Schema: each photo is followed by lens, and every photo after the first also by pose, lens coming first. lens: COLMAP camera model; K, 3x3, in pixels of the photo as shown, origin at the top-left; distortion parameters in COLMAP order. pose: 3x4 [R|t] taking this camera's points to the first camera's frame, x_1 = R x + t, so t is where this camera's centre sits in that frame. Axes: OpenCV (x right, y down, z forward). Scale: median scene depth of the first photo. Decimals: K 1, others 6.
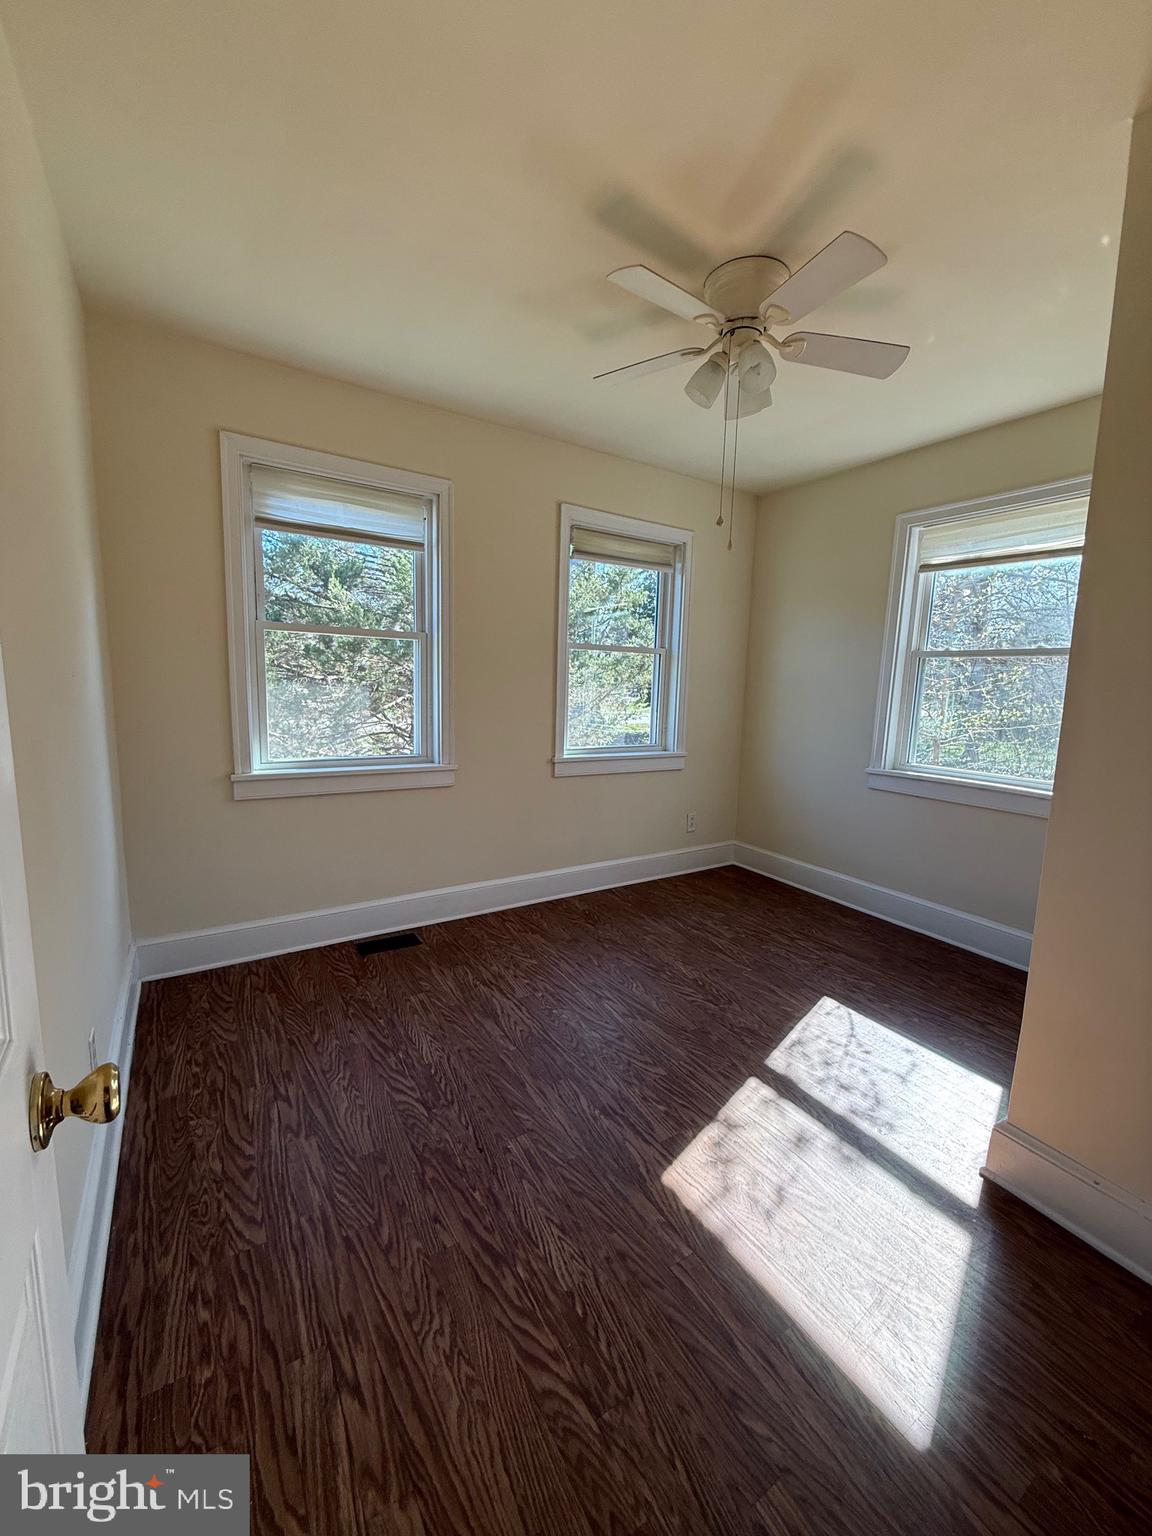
lens RADIAL K [[611.4, 0, 572.0], [0, 611.4, 762.7], [0, 0, 1]] dist [0.003983, 0.000935]
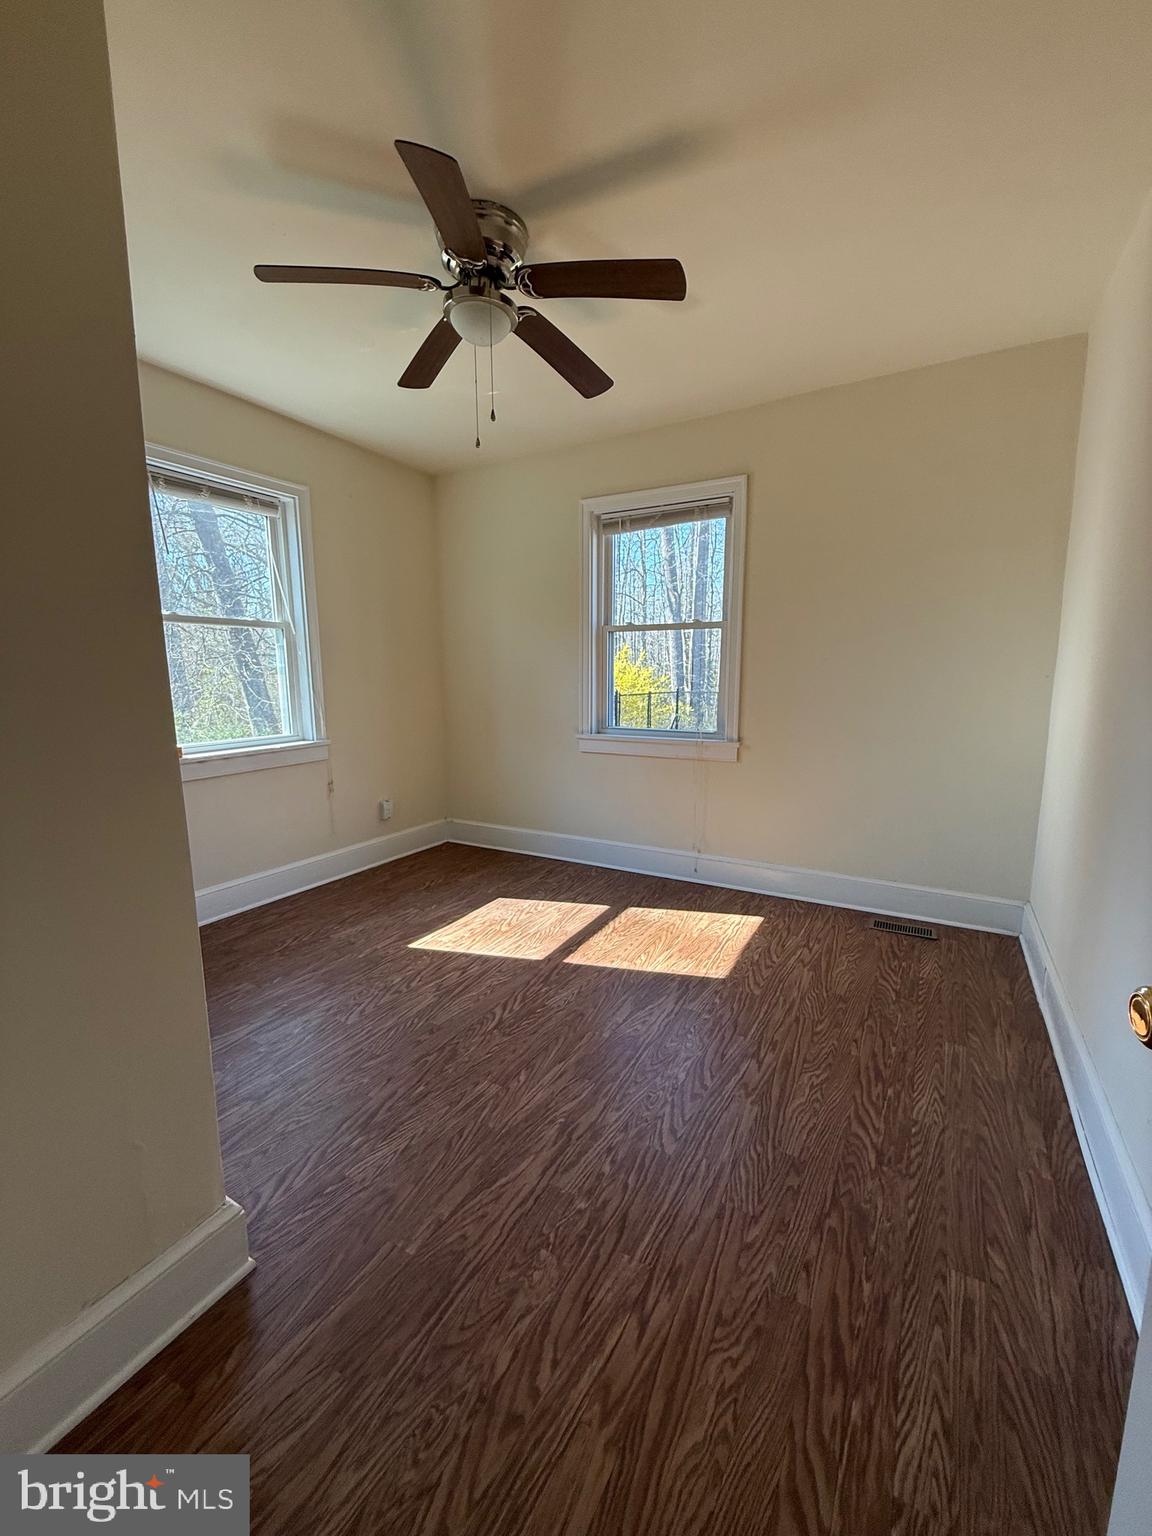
lens RADIAL K [[611.4, 0, 611.3], [0, 611.4, 766.0], [0, 0, 1]] dist [0.003983, 0.000935]
pose [[0.491187, 0.096561, -0.865685, 0.345178], [-0.105886, 0.993085, 0.050692, 0.028904], [0.864594, 0.066765, 0.498015, 0.298808]]
